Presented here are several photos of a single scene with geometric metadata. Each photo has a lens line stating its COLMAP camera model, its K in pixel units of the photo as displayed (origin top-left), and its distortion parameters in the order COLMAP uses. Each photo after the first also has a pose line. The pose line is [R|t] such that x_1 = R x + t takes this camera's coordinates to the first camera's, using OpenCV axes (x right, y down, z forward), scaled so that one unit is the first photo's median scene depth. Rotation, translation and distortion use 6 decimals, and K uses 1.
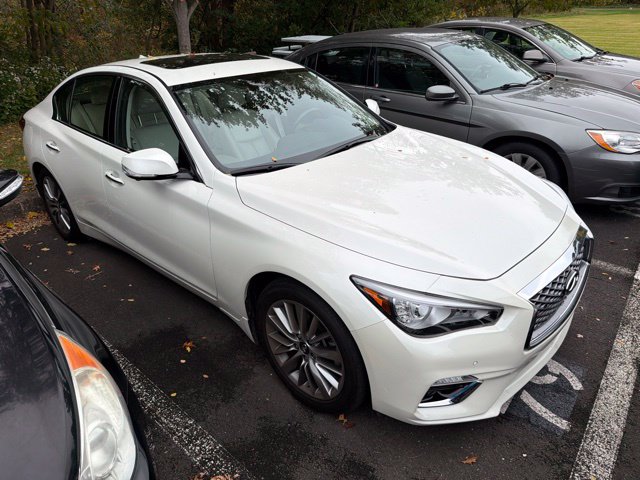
lens RADIAL K [[445.1, 0, 317.5], [0, 445.1, 241.9], [0, 0, 1]] dist [-0.003298, -0.004462]
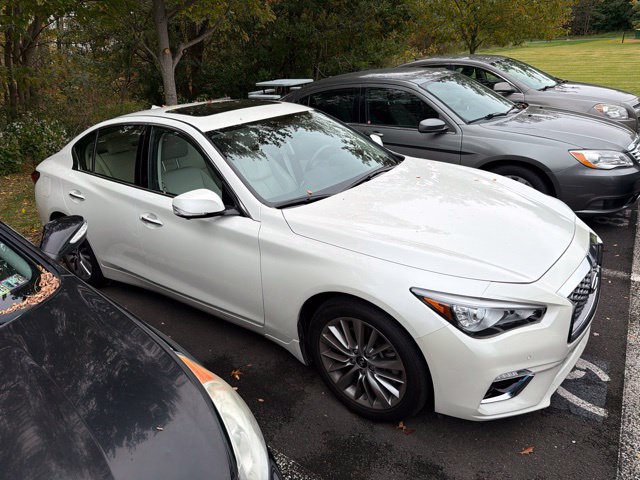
lens RADIAL K [[445.1, 0, 311.2], [0, 445.1, 245.9], [0, 0, 1]] dist [-0.001333, -0.006369]
pose [[0.996023, -0.068723, 0.056700, -0.167460], [0.072666, 0.994848, -0.070687, 0.022839], [-0.051550, 0.074526, 0.995886, -0.076794]]
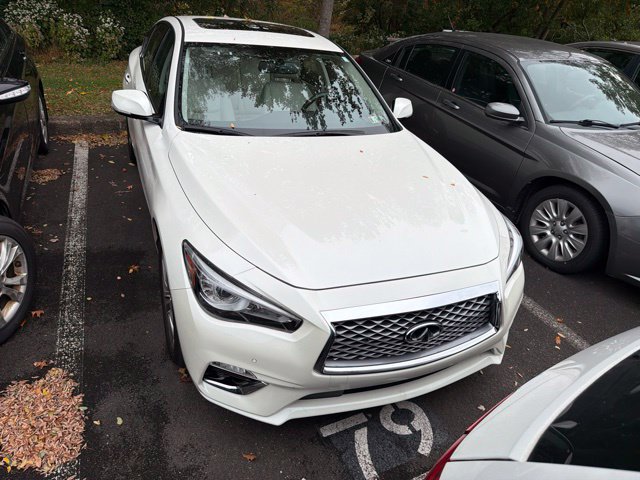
lens RADIAL K [[445.1, 0, 317.5], [0, 445.1, 241.9], [0, 0, 1]] dist [-0.003298, -0.004462]
pose [[0.899208, 0.317310, -0.301230, 0.494705], [-0.308343, 0.948054, 0.078222, -0.070401], [0.310403, 0.022544, 0.950338, 0.070632]]
